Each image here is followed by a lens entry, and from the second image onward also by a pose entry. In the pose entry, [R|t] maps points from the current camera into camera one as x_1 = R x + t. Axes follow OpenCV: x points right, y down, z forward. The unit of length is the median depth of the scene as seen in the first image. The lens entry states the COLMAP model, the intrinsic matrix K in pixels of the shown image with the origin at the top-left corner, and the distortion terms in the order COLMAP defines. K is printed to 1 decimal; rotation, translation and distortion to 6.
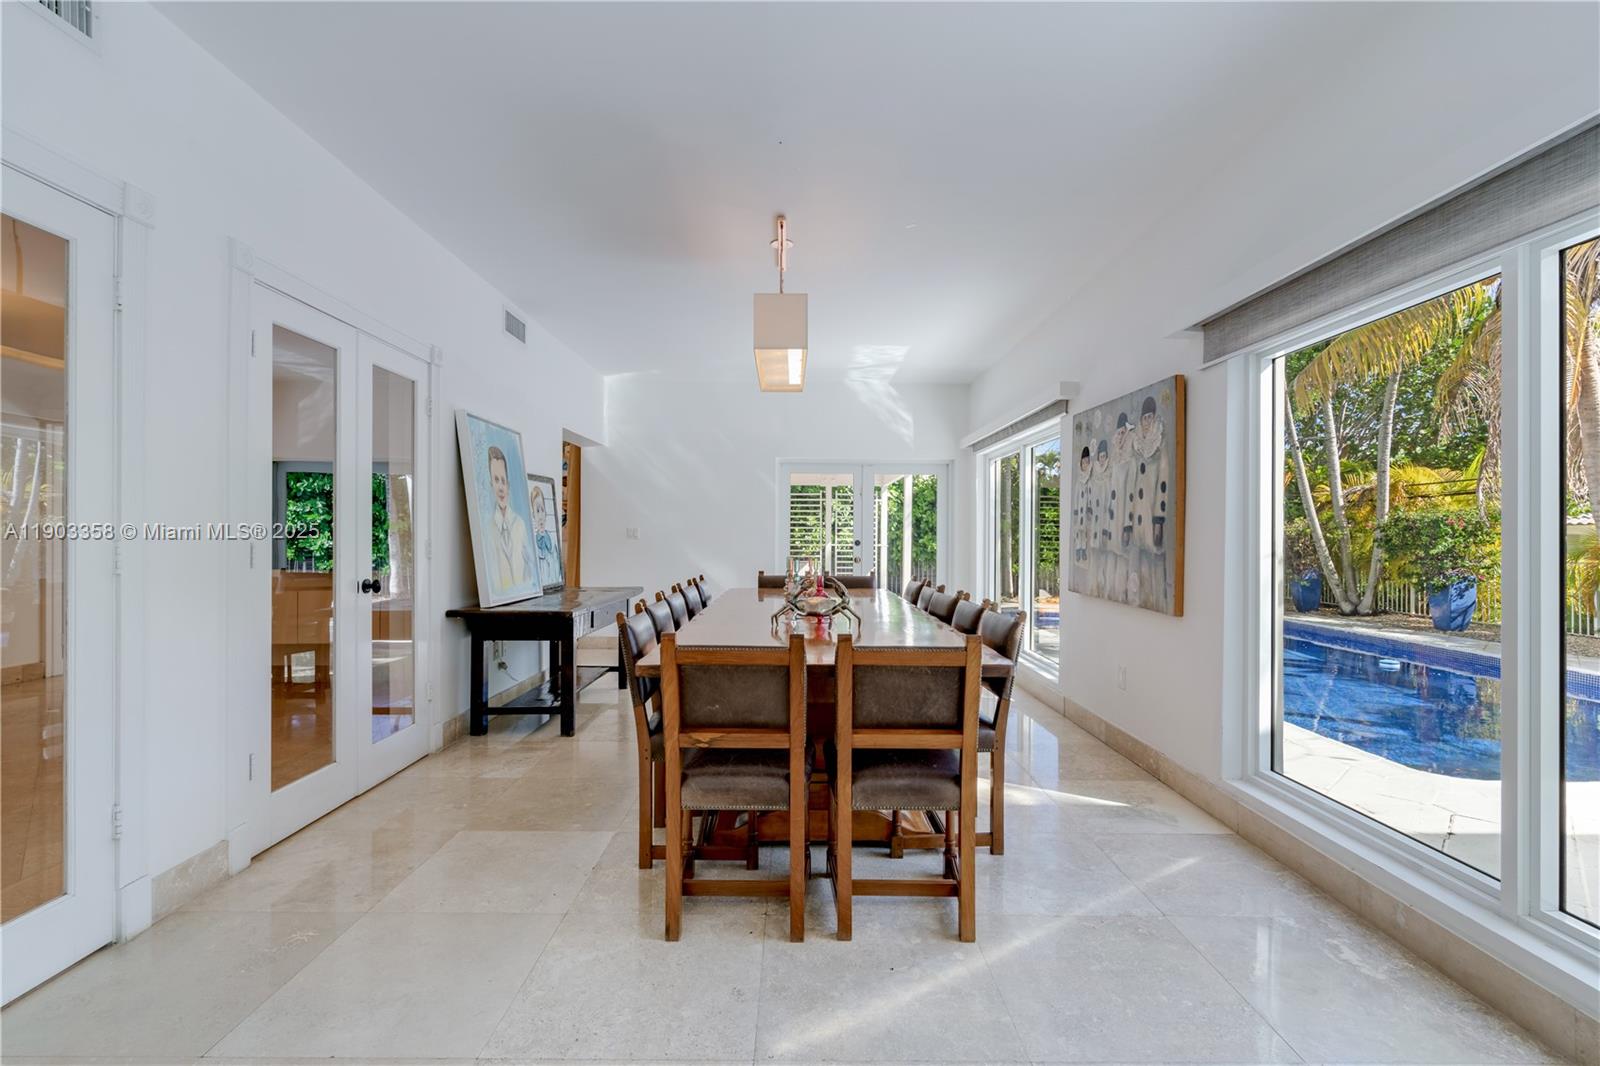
lens RADIAL K [[738.8, 0, 798.5], [0, 738.8, 536.0], [0, 0, 1]] dist [-0.014893, 0.000976]
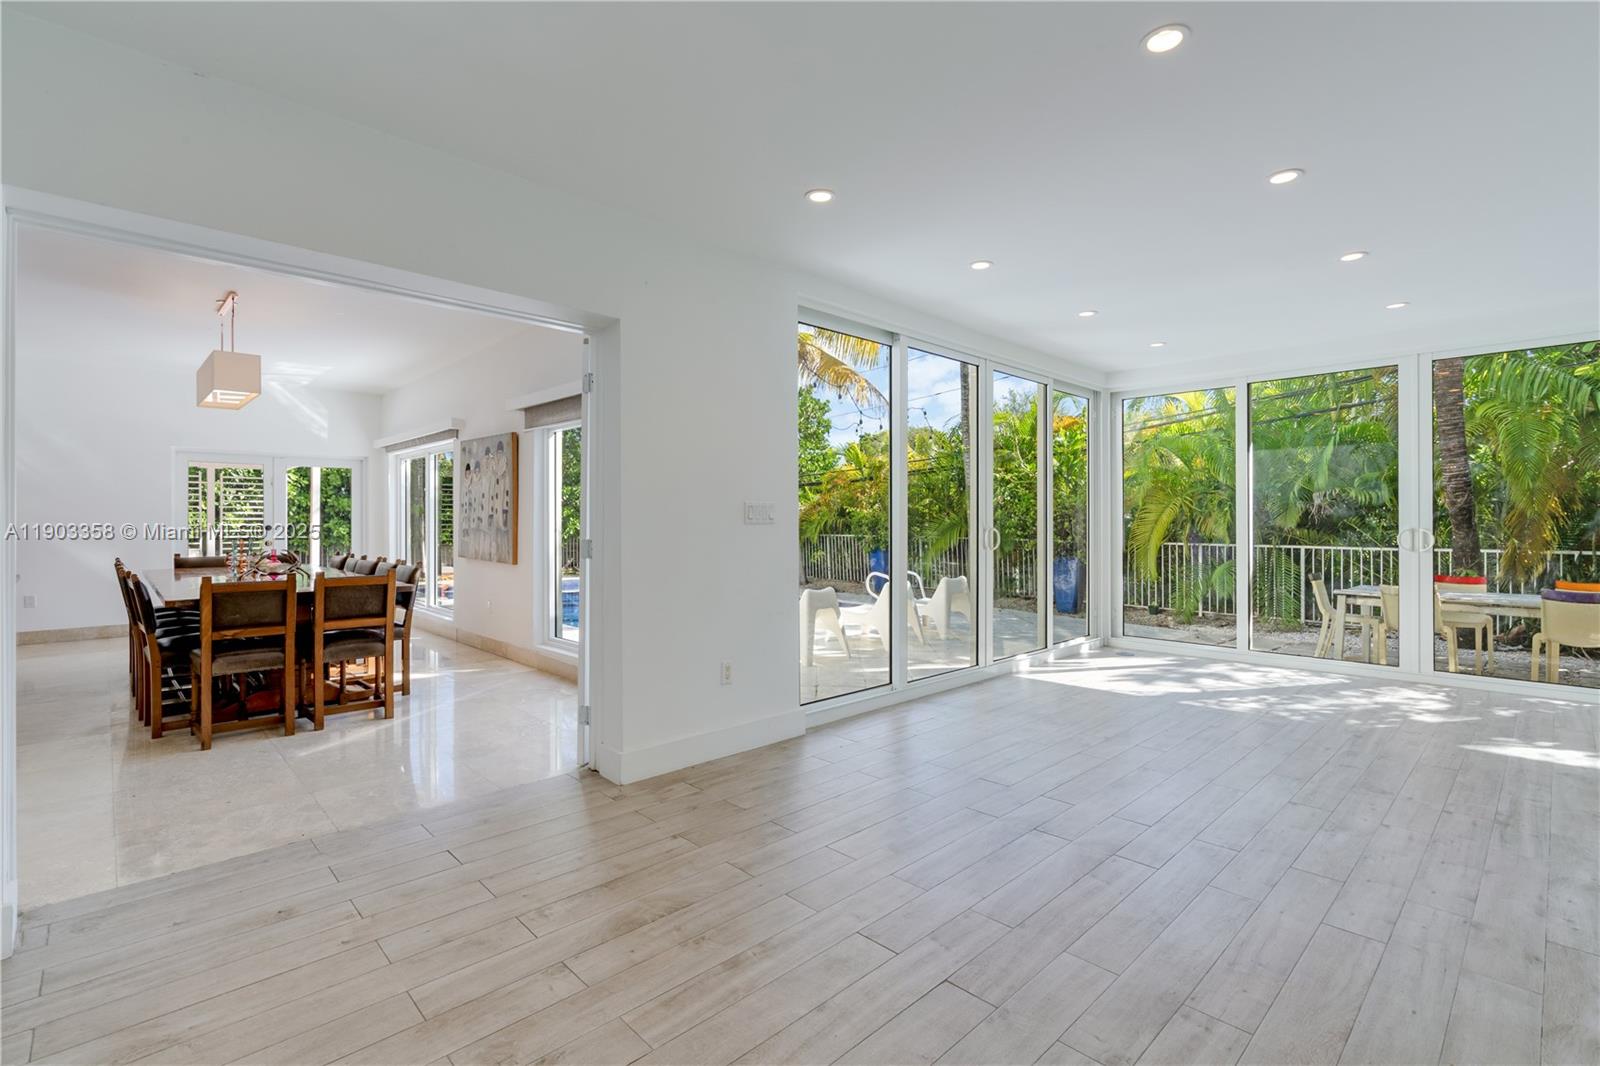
lens RADIAL K [[738.8, 0, 814.7], [0, 738.8, 516.9], [0, 0, 1]] dist [-0.014893, 0.000976]
pose [[0.721321, -0.005107, 0.692582, -0.197848], [0.006625, 0.999978, 0.000474, -0.004361], [-0.692569, 0.004246, 0.721339, -0.775431]]
